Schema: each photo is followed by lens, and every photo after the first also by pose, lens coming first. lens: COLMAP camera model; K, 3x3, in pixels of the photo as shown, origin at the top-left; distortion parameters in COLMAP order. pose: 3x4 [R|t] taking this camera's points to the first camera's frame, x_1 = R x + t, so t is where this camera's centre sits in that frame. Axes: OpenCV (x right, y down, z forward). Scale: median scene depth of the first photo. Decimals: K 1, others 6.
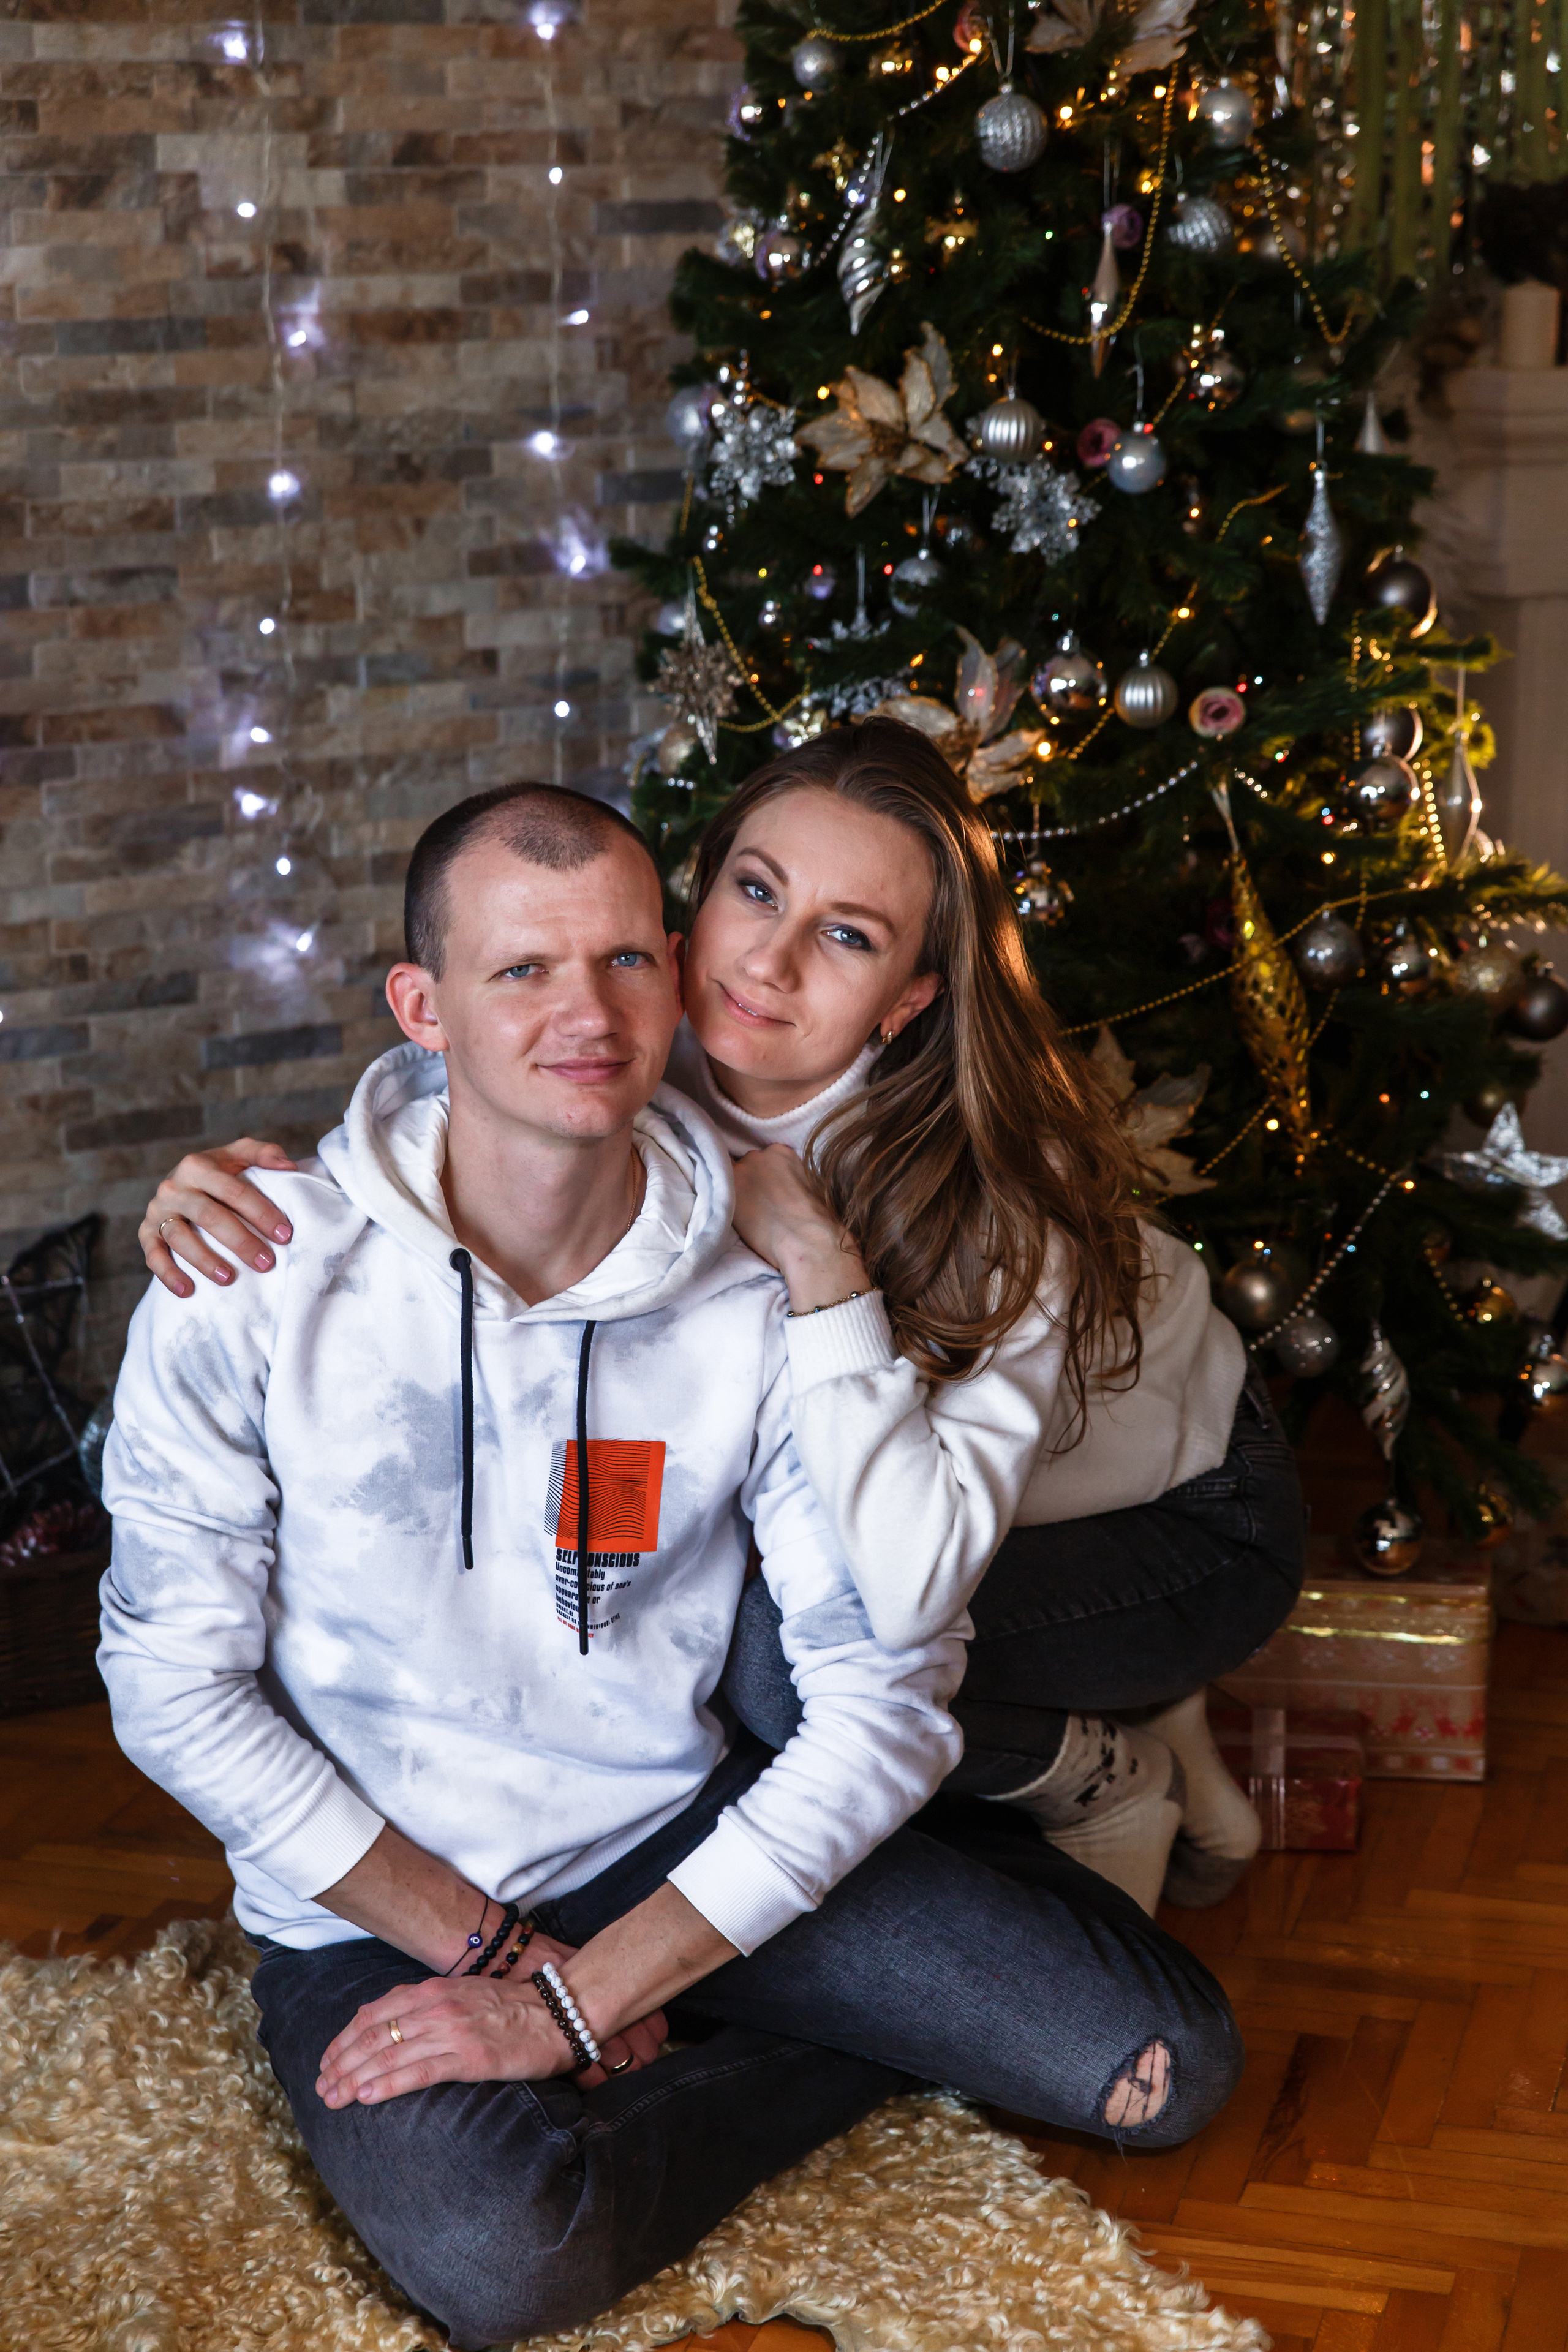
lens RADIAL K [[3986.8, 0, 768.4], [0, 3986.8, 1170.2], [0, 0, 1]] dist [0.015586, 0.000000]
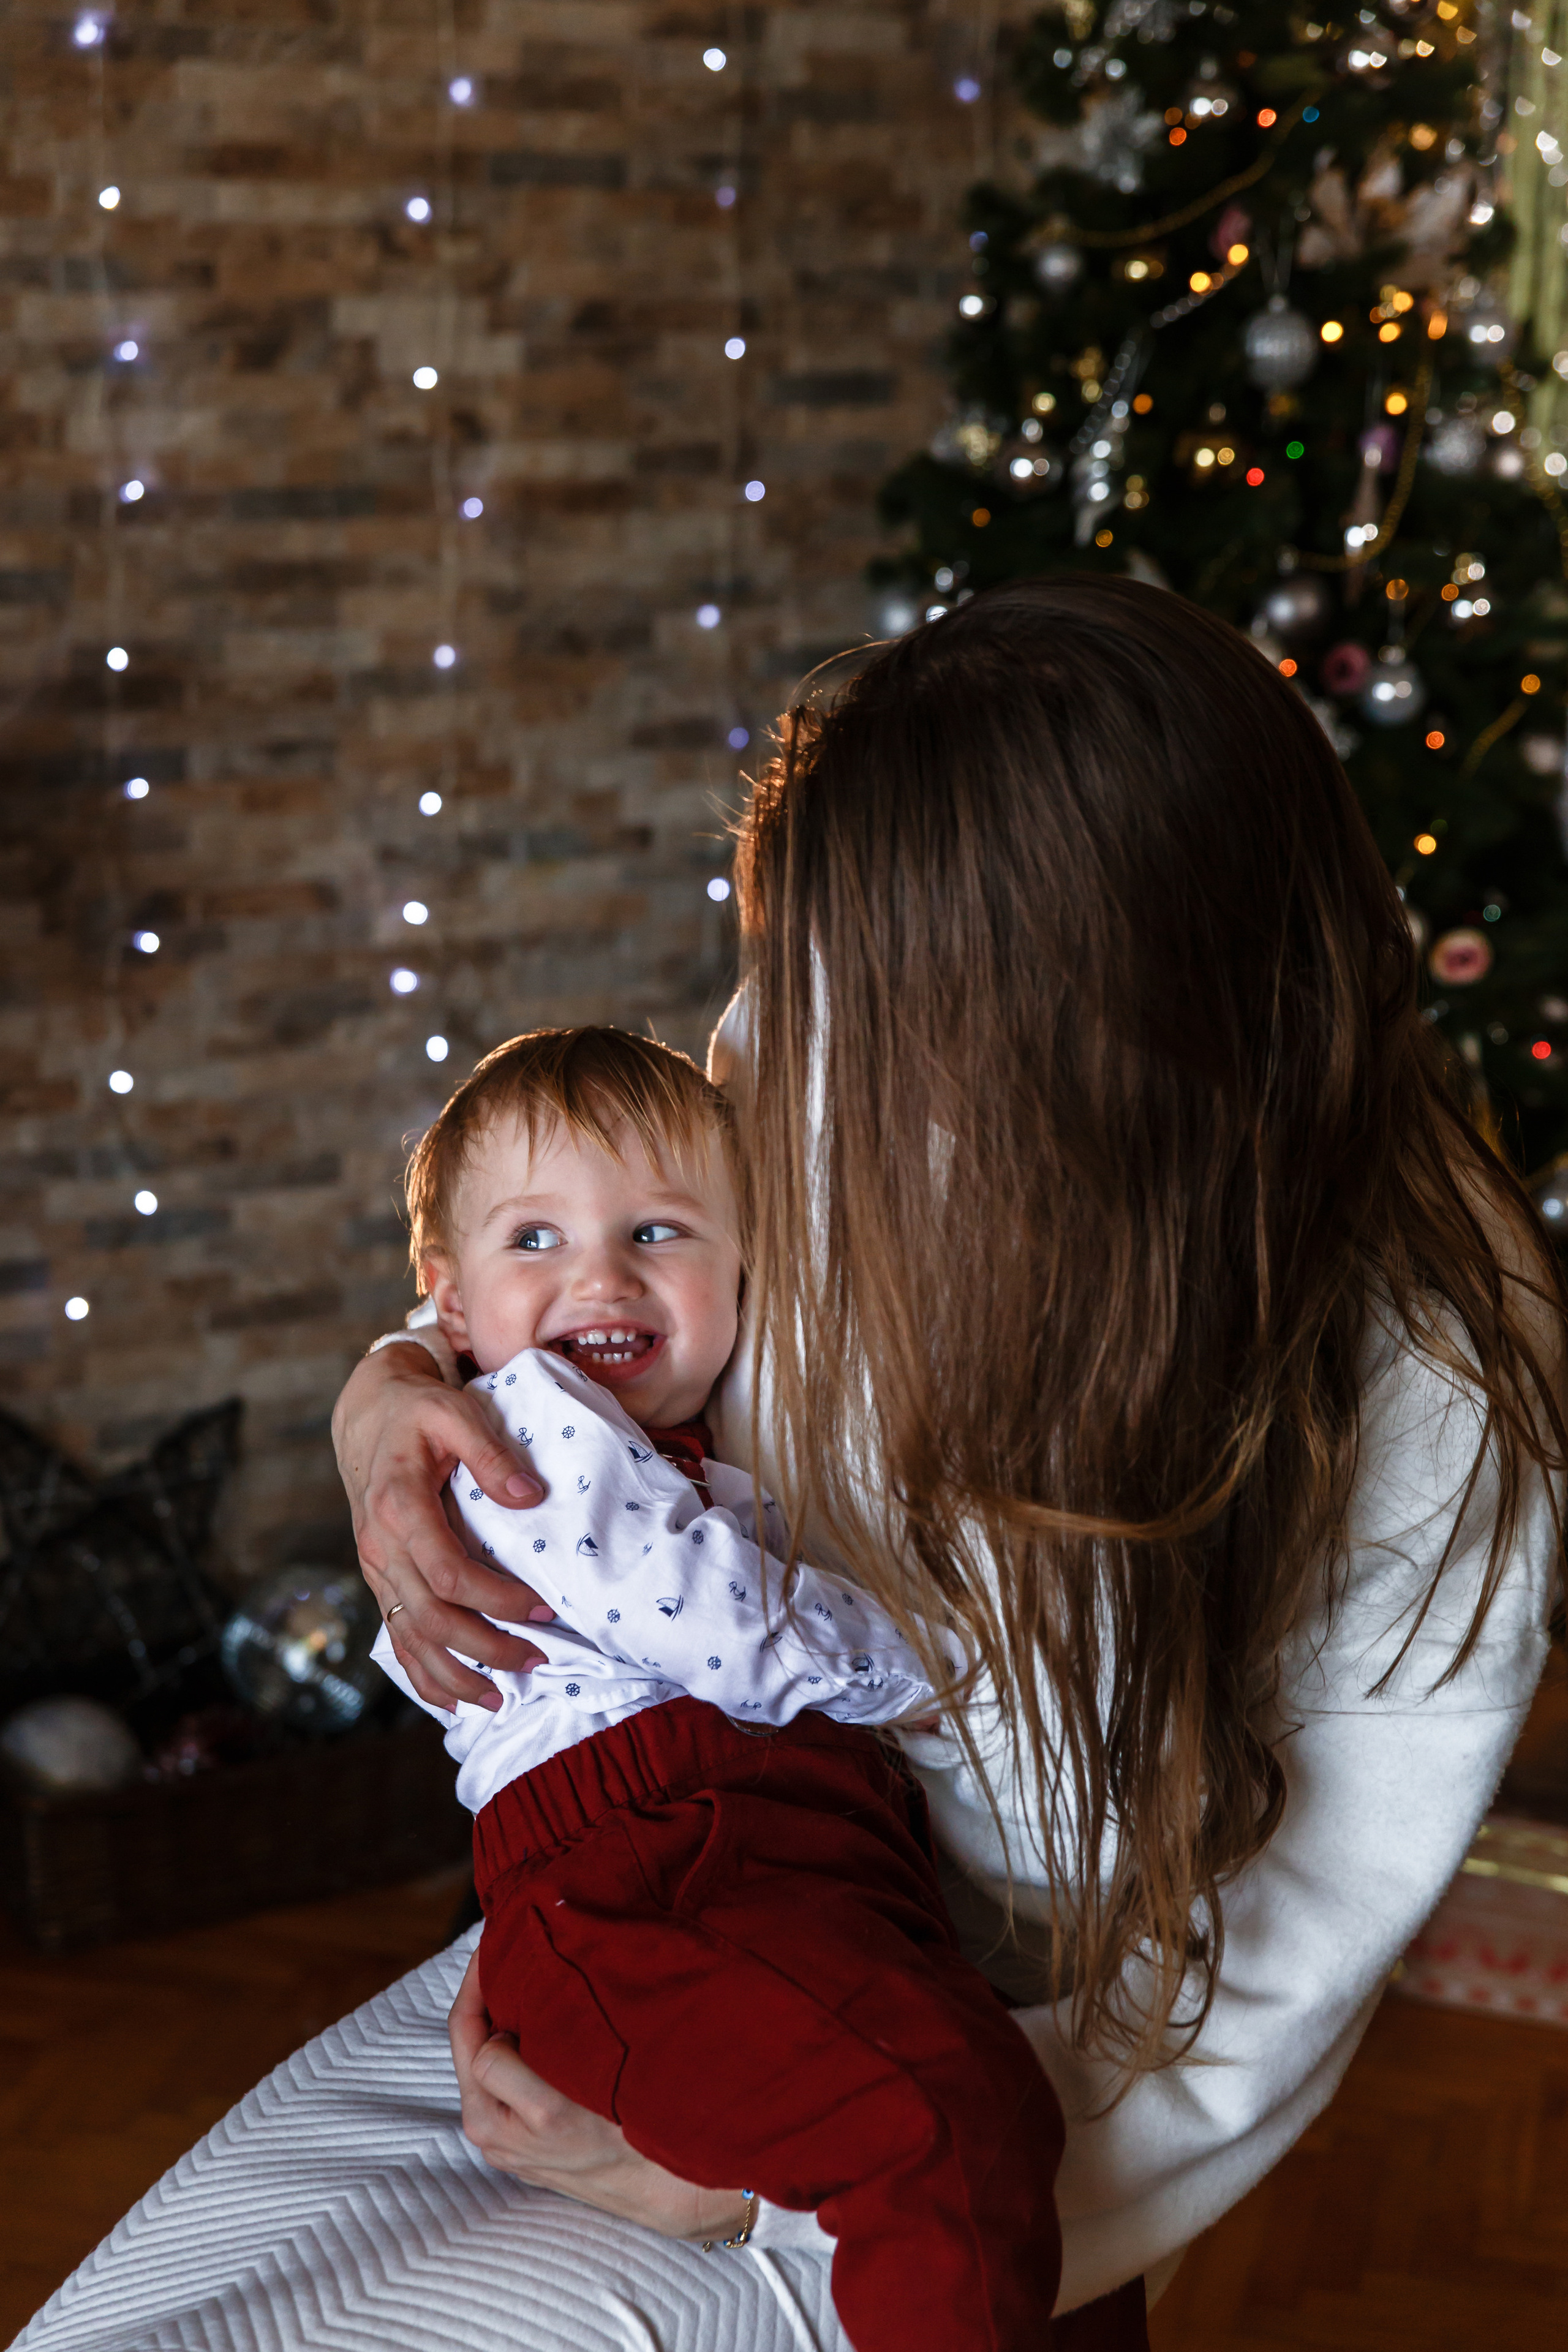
lens RADIAL K [[3627.1, 0, 770.0], [0, 3627.1, 1165.3], [0, 0, 1]] dist [0.011903, 0.000000]
pose [[0.998736, 0.022219, 0.045084, -0.081189], [-0.022719, 0.999686, 0.010595, -0.059765], [-0.044835, -0.011606, 0.998927, 0.113031]]
